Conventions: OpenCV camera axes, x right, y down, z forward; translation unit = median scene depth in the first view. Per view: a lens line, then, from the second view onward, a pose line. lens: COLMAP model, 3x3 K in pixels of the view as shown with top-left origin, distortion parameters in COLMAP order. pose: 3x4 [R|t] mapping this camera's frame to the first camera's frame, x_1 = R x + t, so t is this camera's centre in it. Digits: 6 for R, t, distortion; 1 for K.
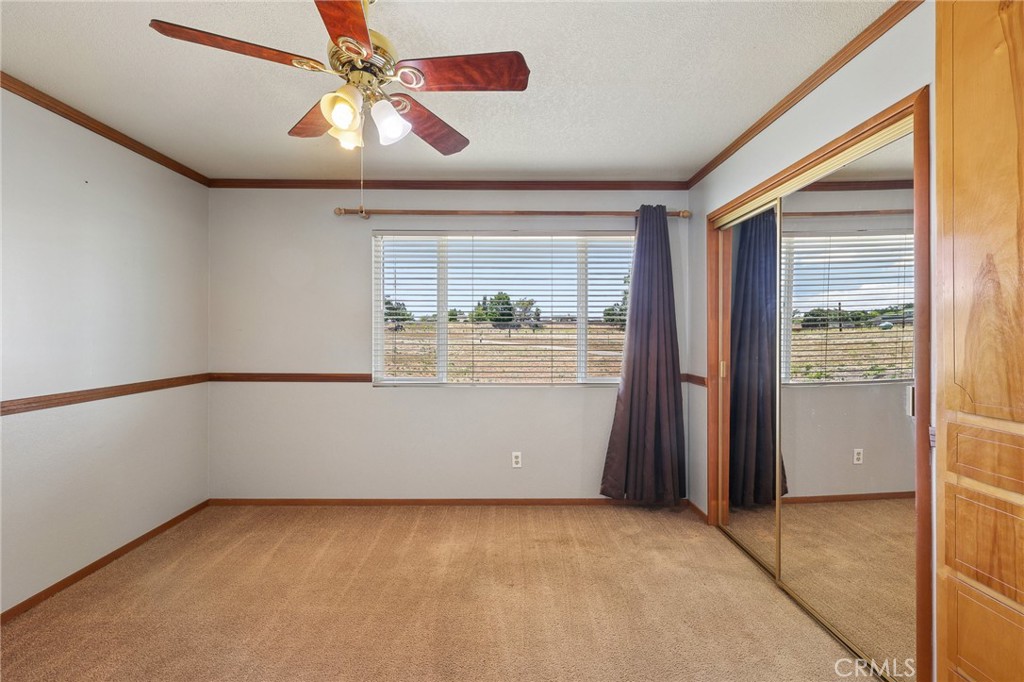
lens RADIAL K [[438.7, 0, 509.7], [0, 438.7, 332.7], [0, 0, 1]] dist [-0.003102, -0.000120]
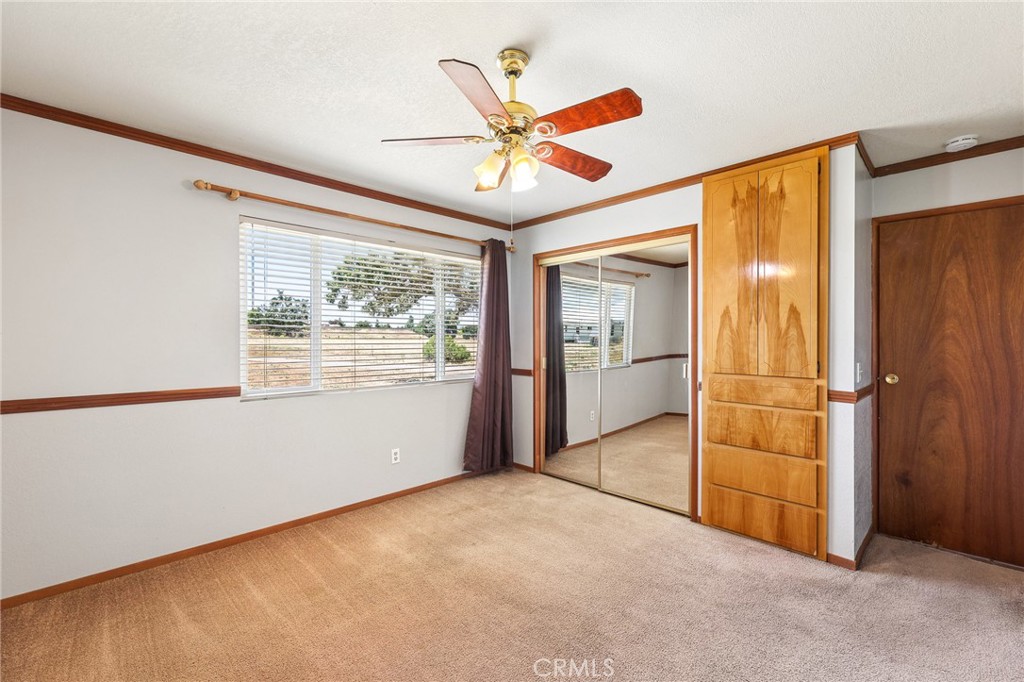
lens RADIAL K [[438.7, 0, 510.9], [0, 438.7, 342.7], [0, 0, 1]] dist [-0.003102, -0.000120]
pose [[0.715851, -0.006801, 0.698220, -0.587370], [-0.002389, 0.999923, 0.012189, -0.001901], [-0.698249, -0.010394, 0.715779, 0.041662]]
